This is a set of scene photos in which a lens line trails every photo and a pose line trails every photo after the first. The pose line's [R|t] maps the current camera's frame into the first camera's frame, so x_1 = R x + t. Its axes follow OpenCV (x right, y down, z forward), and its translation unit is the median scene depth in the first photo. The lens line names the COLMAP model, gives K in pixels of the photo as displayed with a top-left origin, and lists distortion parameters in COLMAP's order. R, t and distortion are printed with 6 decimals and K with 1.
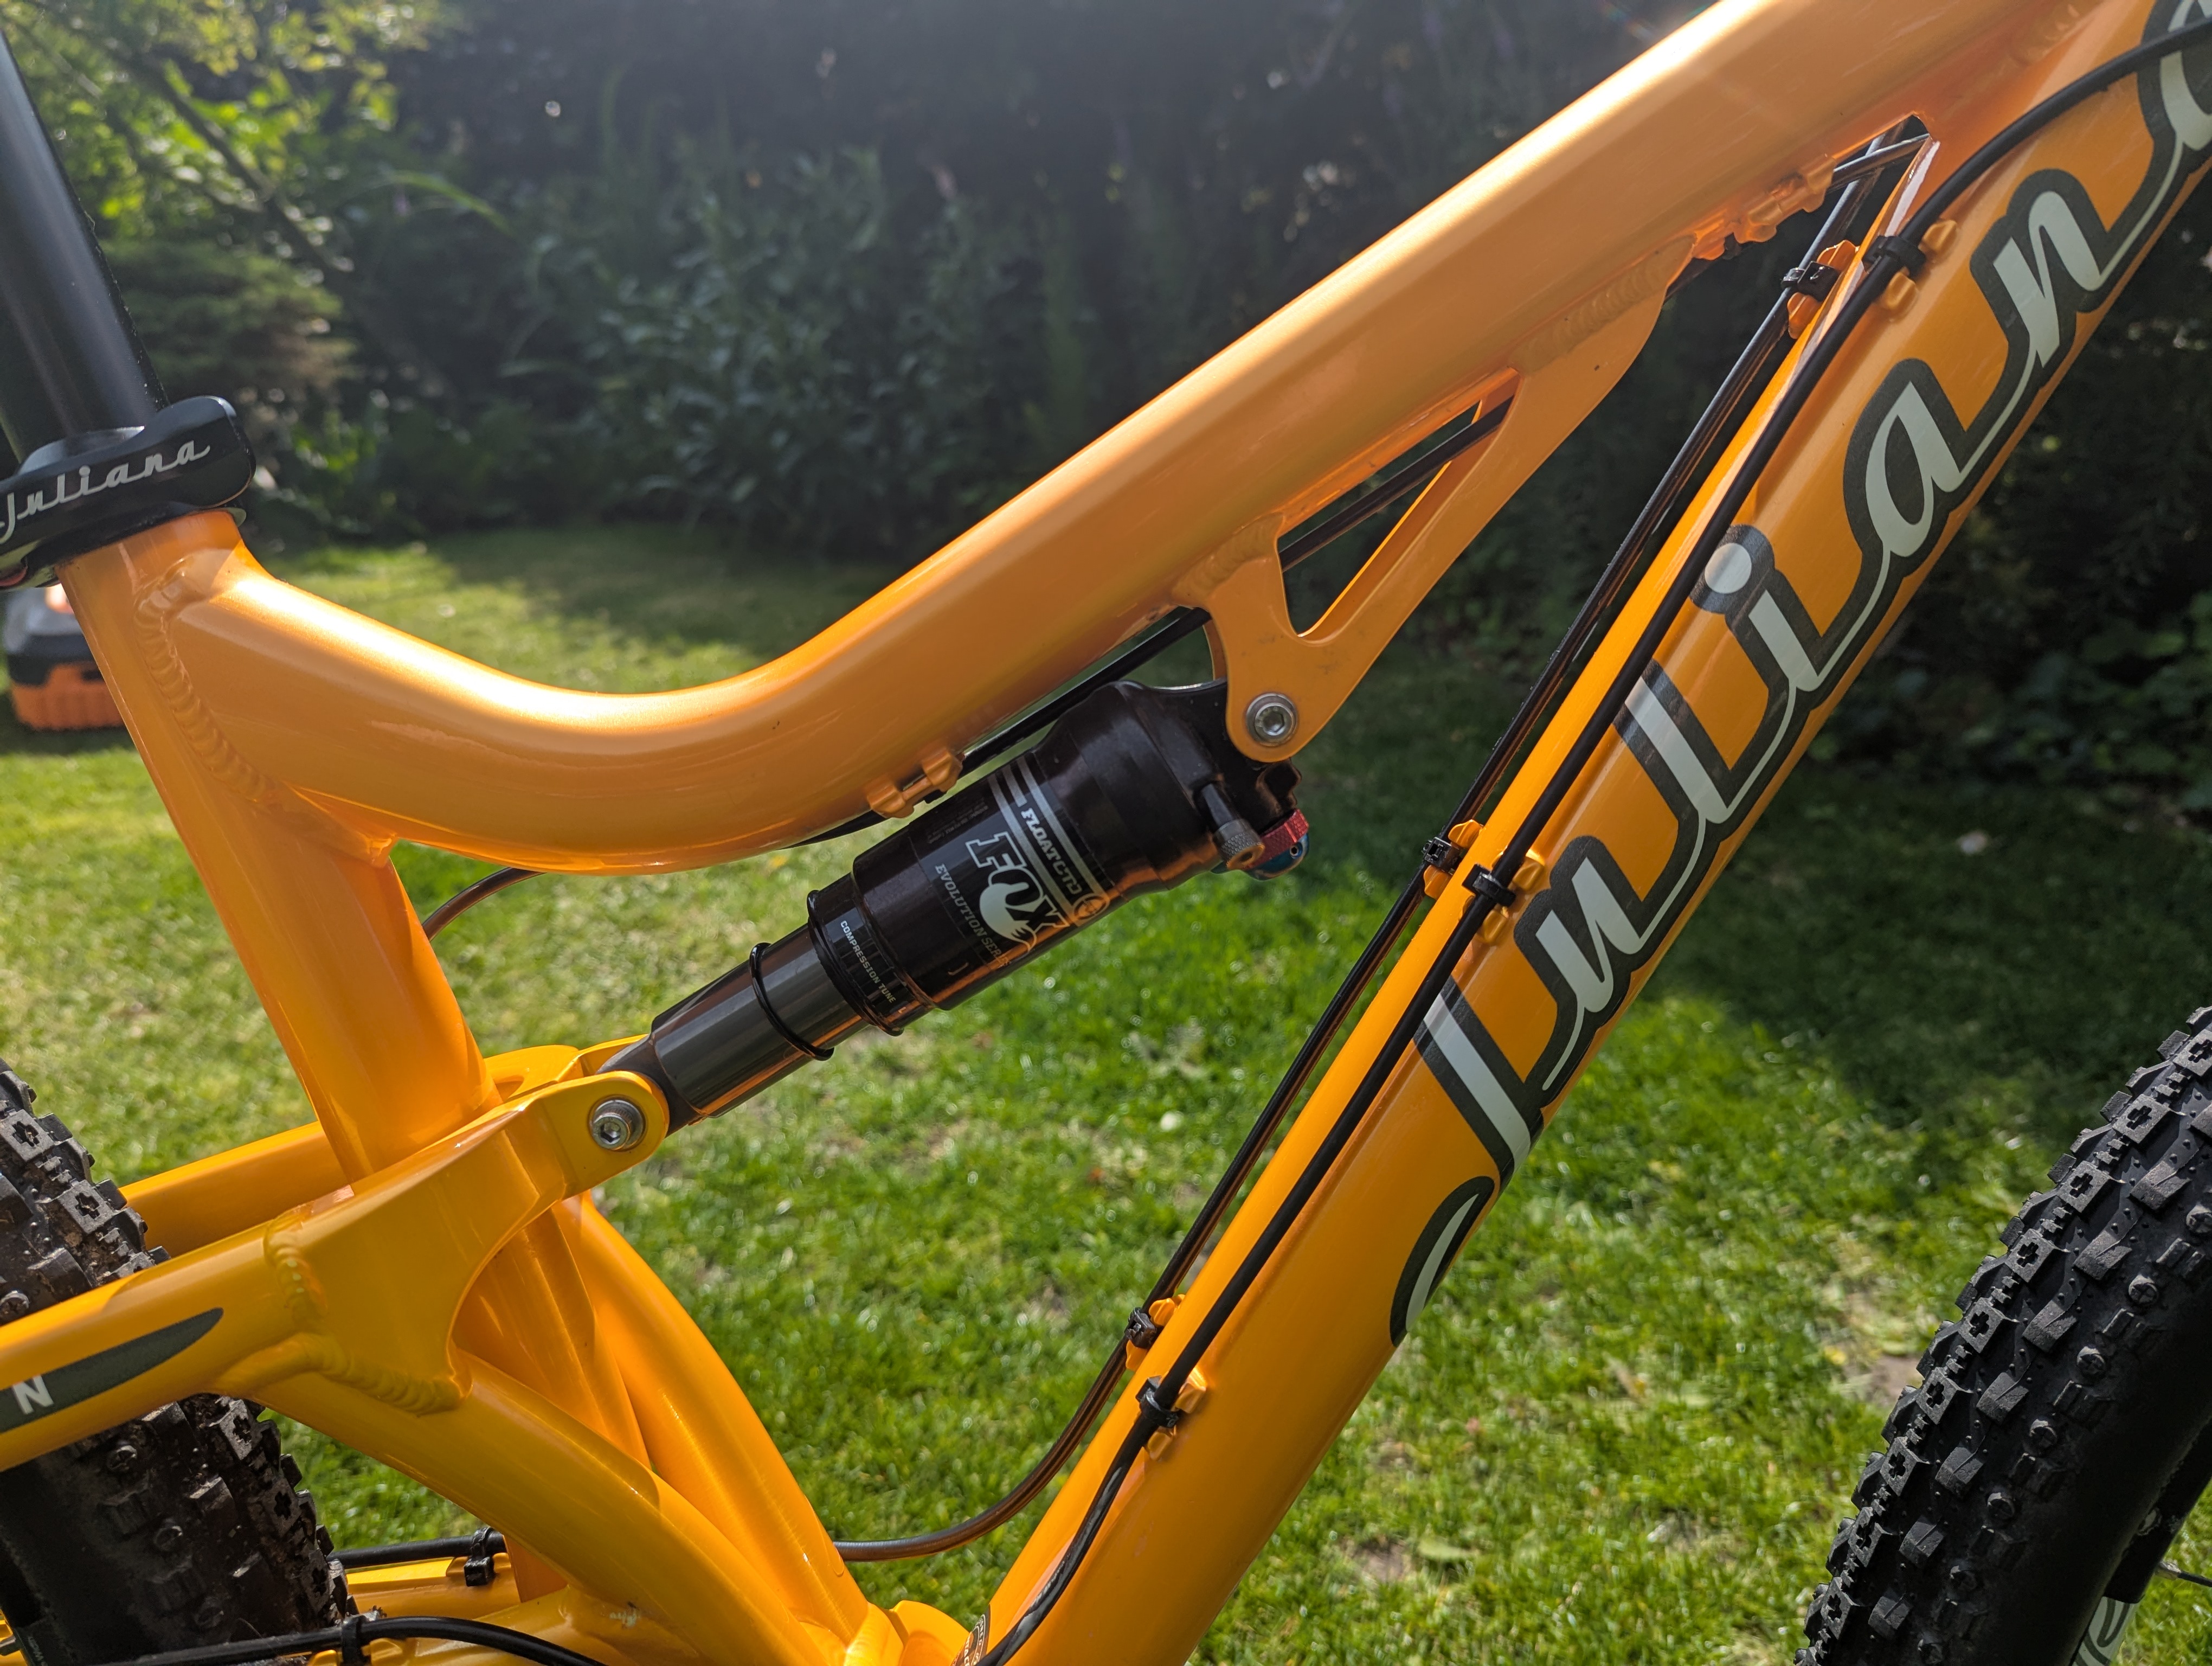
lens RADIAL K [[1578.2, 0, 1113.6], [0, 1578.2, 827.6], [0, 0, 1]] dist [0.021320, -0.002512]
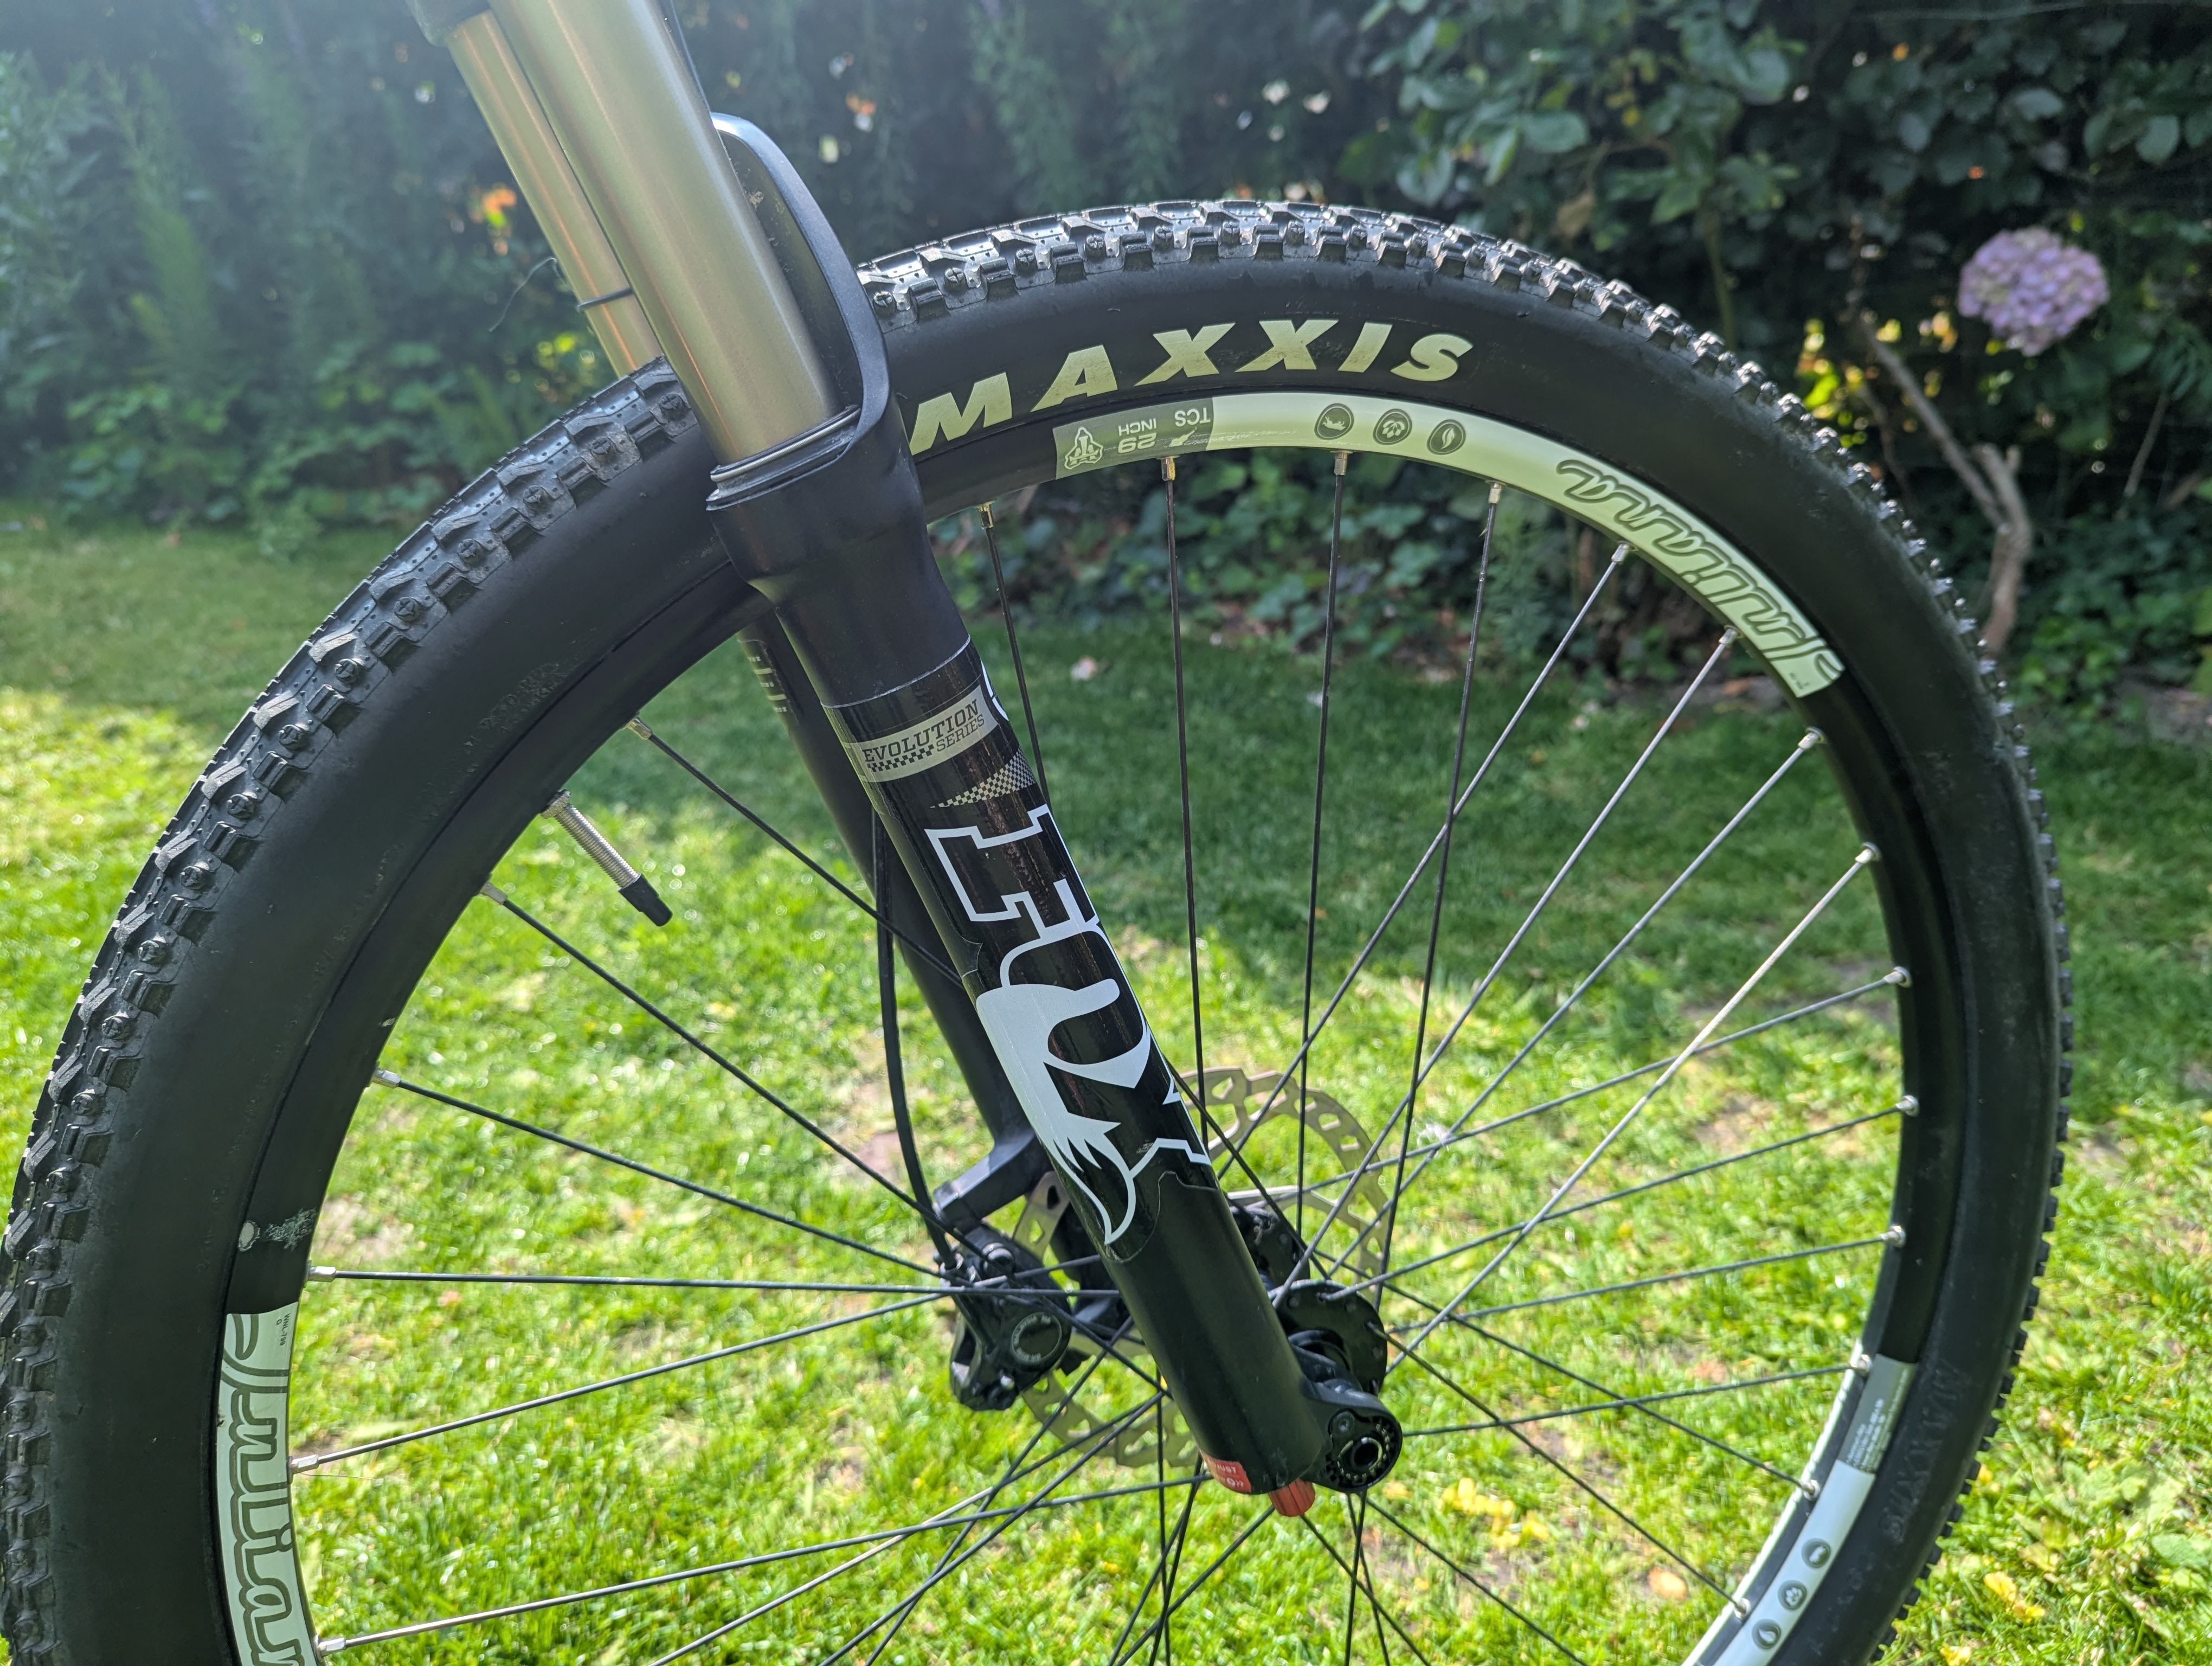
lens RADIAL K [[1556.7, 0, 1159.7], [0, 1556.7, 832.2], [0, 0, 1]] dist [0.000624, -0.005565]
pose [[0.914624, -0.155668, 0.373137, 0.313362], [0.130115, 0.987138, 0.092887, 0.054977], [-0.382797, -0.036406, 0.923115, -0.062738]]
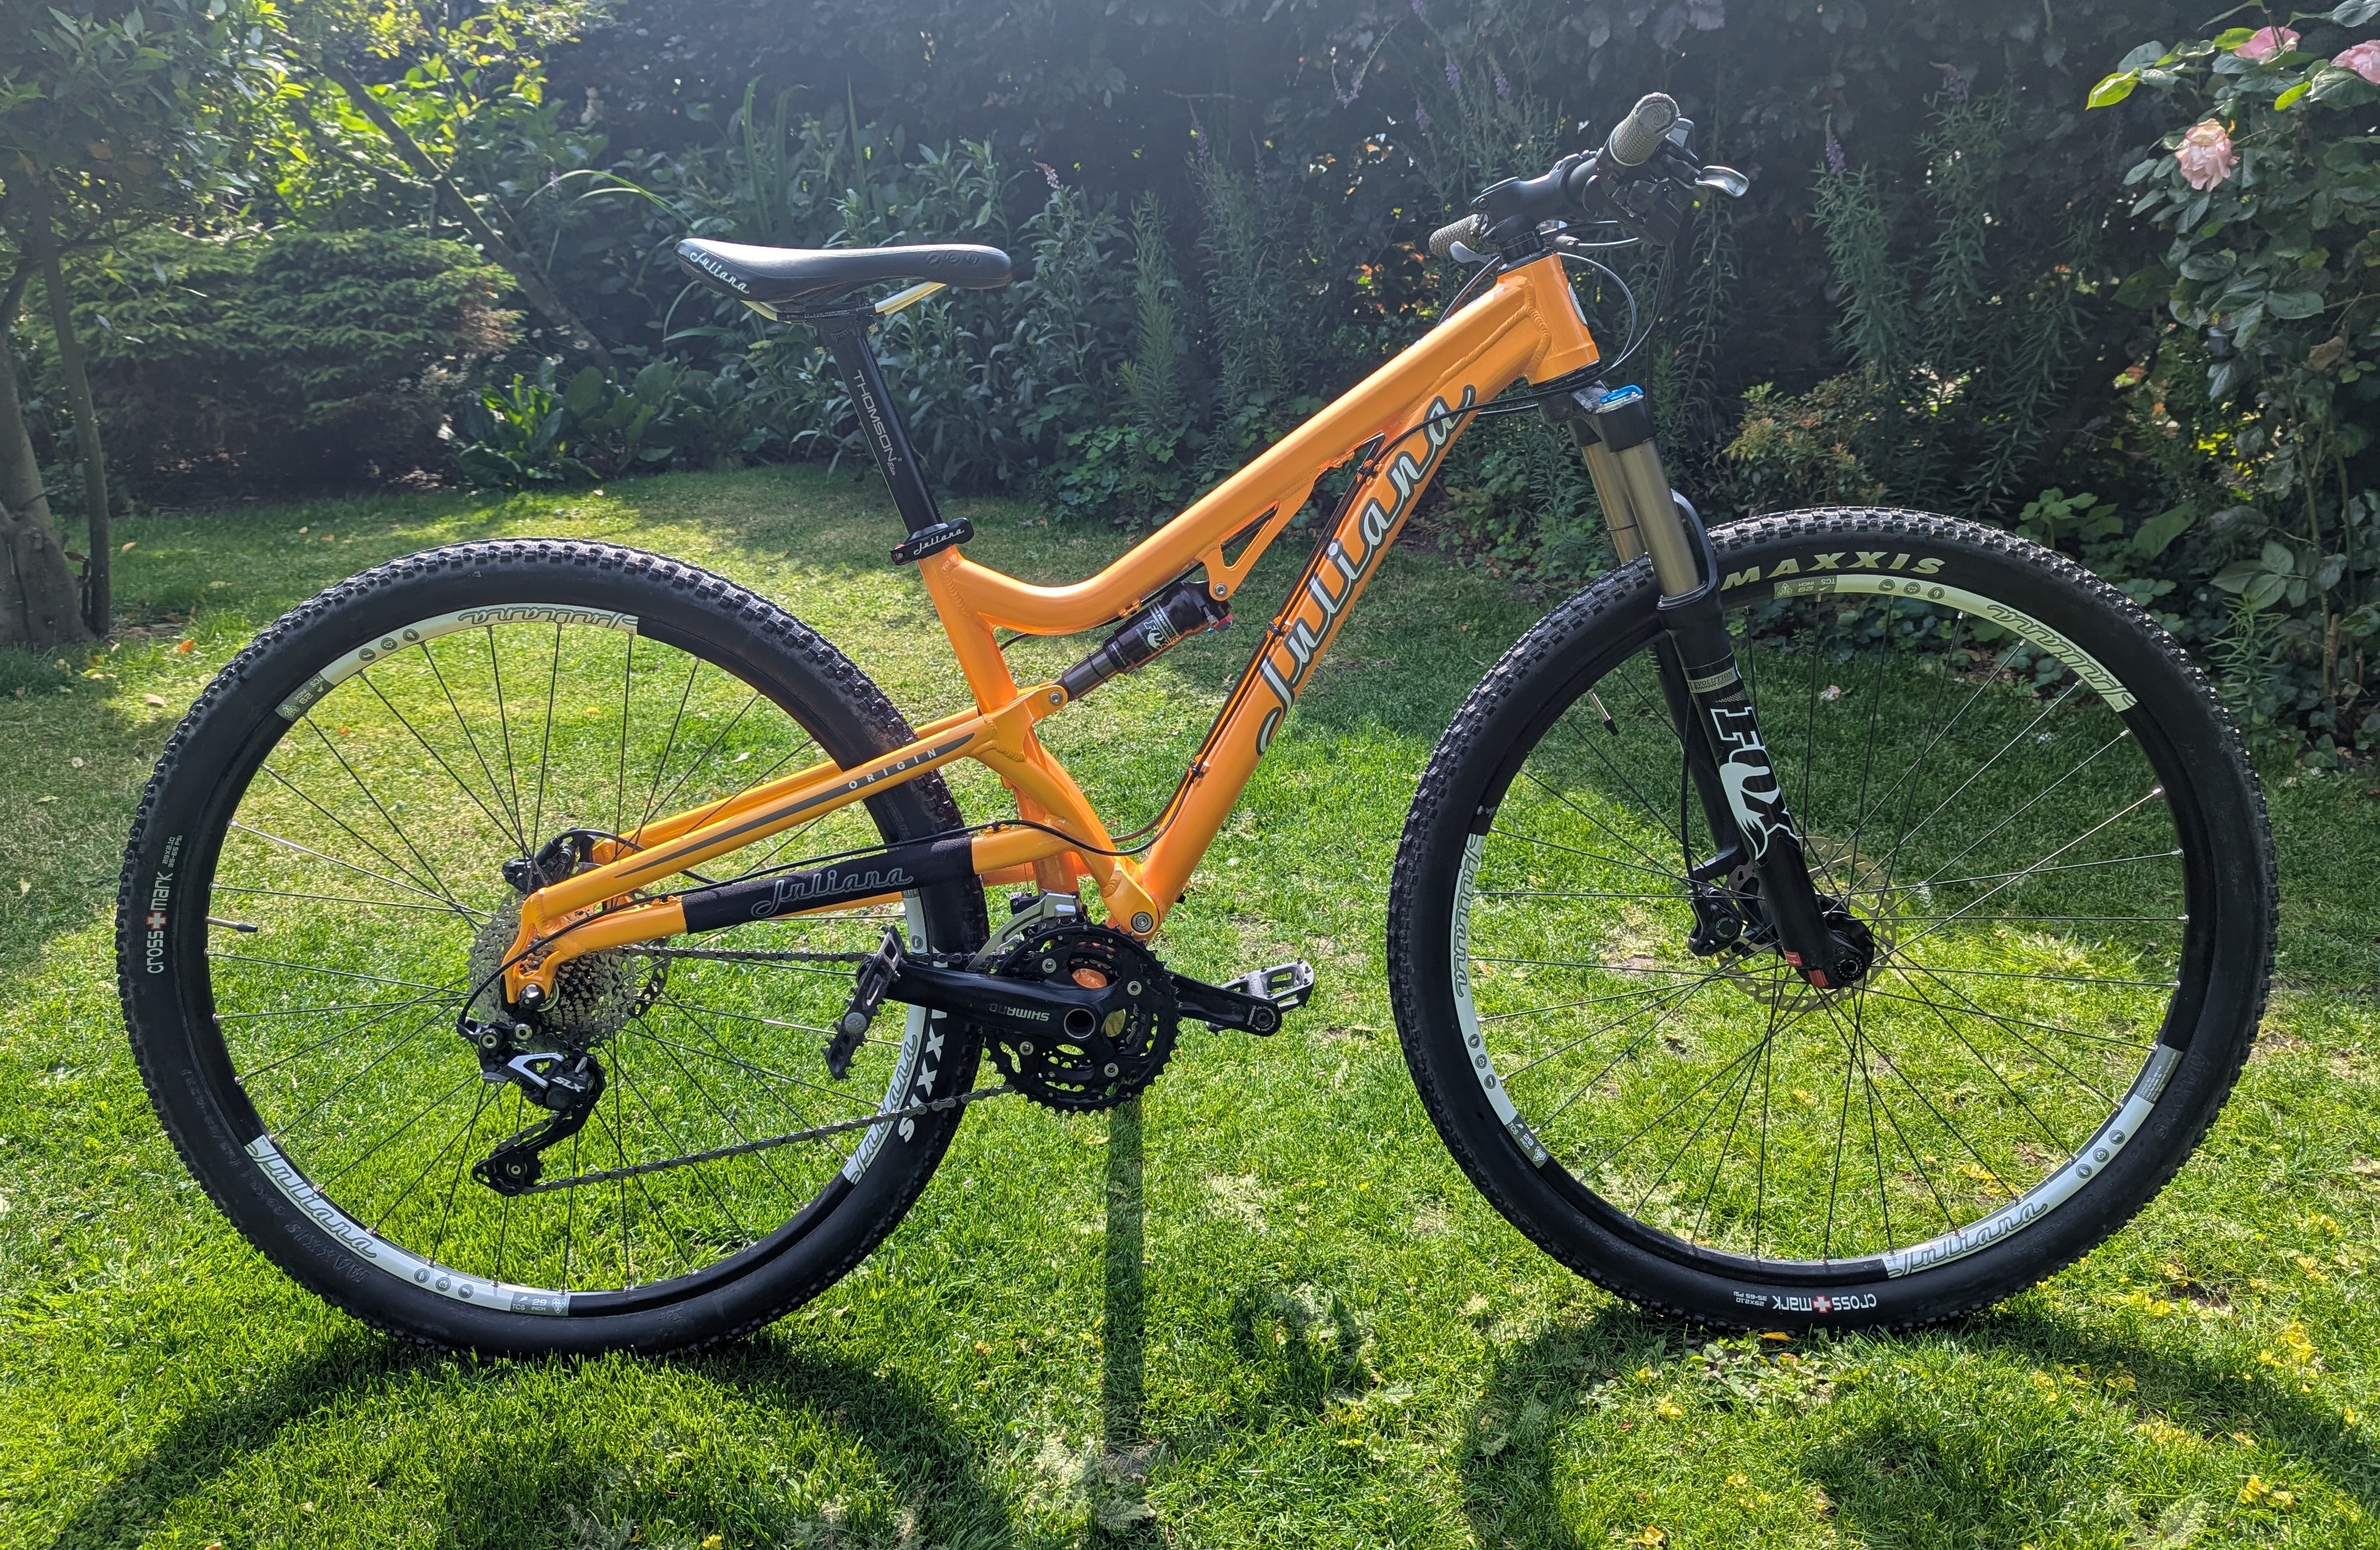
lens RADIAL K [[1778.2, 0, 1103.3], [0, 1778.2, 746.2], [0, 0, 1]] dist [0.086790, -0.000077]
pose [[0.998027, -0.018409, -0.060019, 0.021256], [0.017806, 0.999786, -0.010576, 0.115062], [0.060201, 0.009487, 0.998141, -1.091842]]
